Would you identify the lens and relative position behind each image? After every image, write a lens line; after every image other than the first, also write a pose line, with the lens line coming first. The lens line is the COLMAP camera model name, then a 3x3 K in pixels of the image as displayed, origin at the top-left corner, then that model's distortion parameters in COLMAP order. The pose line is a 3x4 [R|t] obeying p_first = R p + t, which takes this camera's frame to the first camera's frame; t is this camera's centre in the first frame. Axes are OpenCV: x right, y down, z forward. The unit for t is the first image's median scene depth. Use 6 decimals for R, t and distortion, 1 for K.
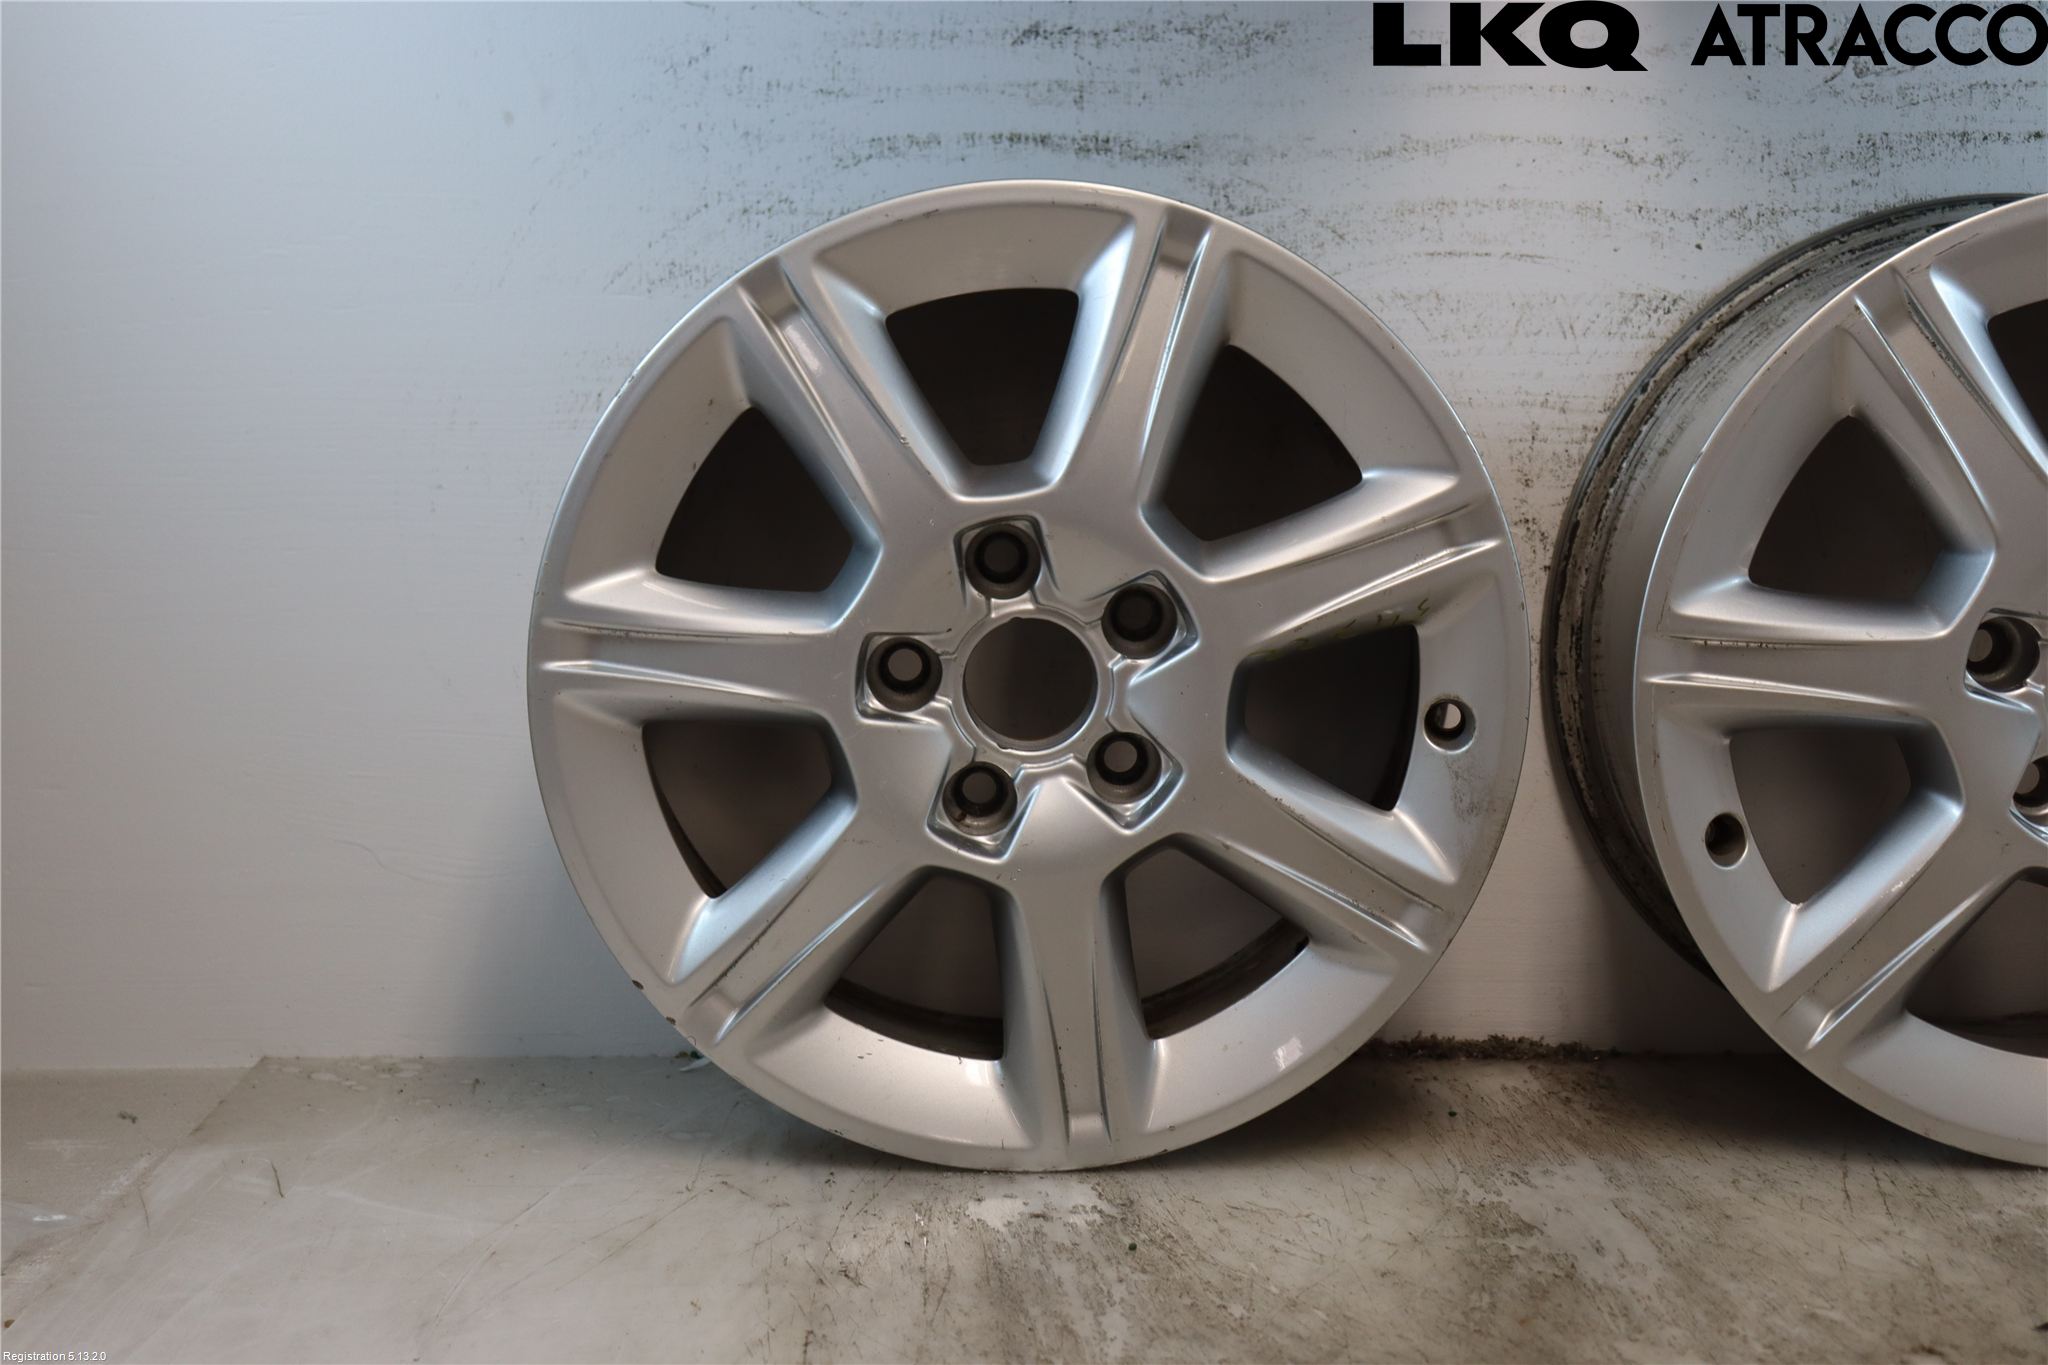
lens RADIAL K [[2739.5, 0, 1013.6], [0, 2739.5, 683.2], [0, 0, 1]] dist [-0.006337, 0.378922]
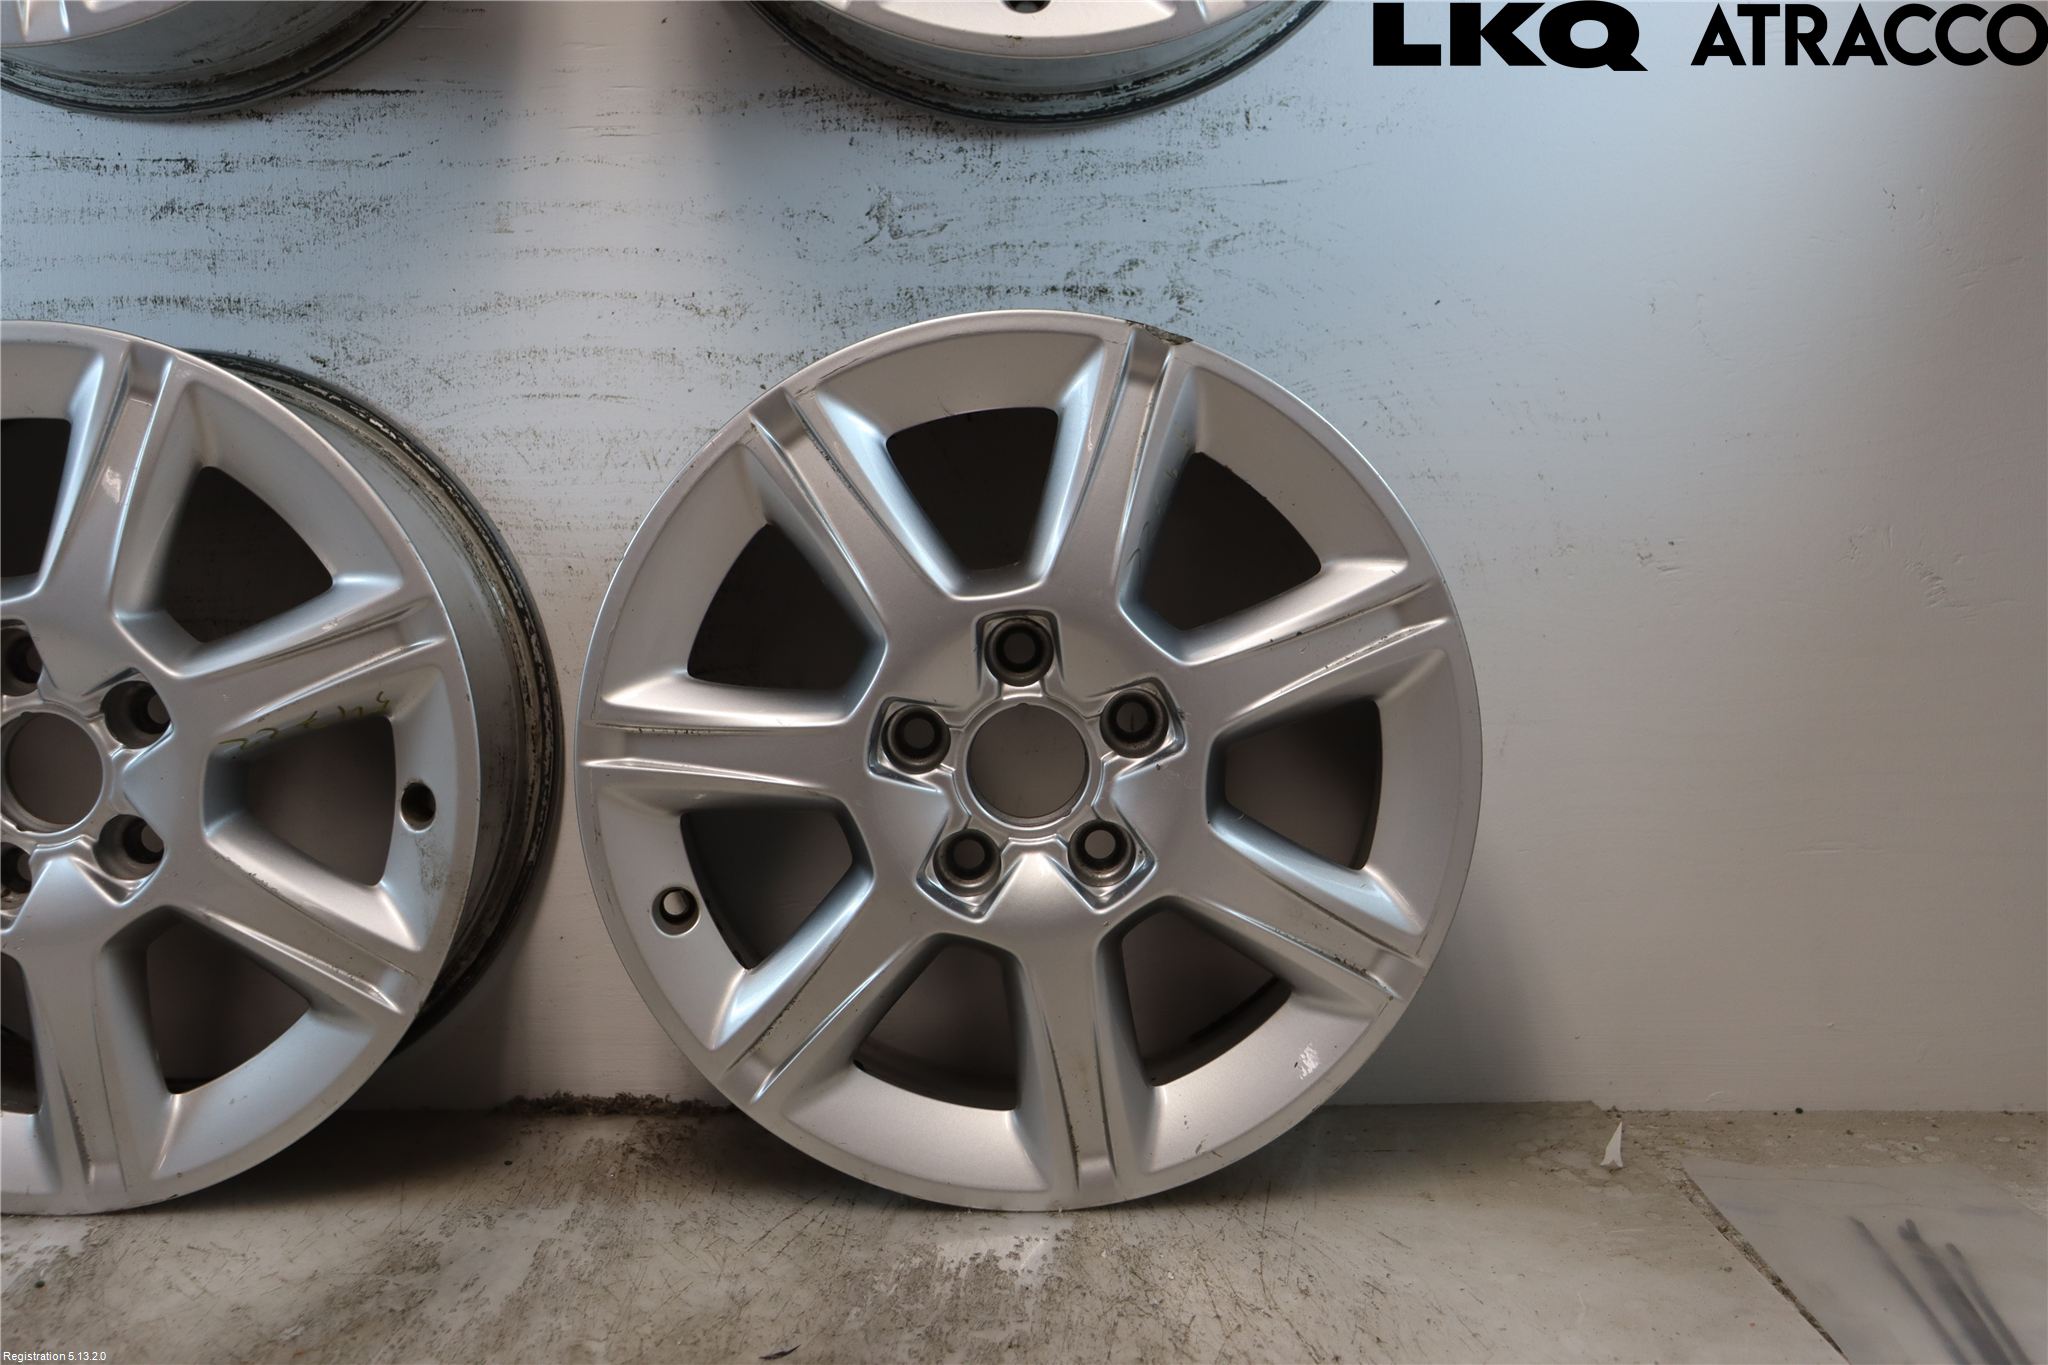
lens RADIAL K [[2467.5, 0, 1019.1], [0, 2467.5, 721.7], [0, 0, 1]] dist [-0.110478, 0.322730]
pose [[0.999445, -0.006585, -0.032664, 0.388886], [0.005894, 0.999758, -0.021202, 0.000675], [0.032795, 0.020998, 0.999241, -0.004059]]
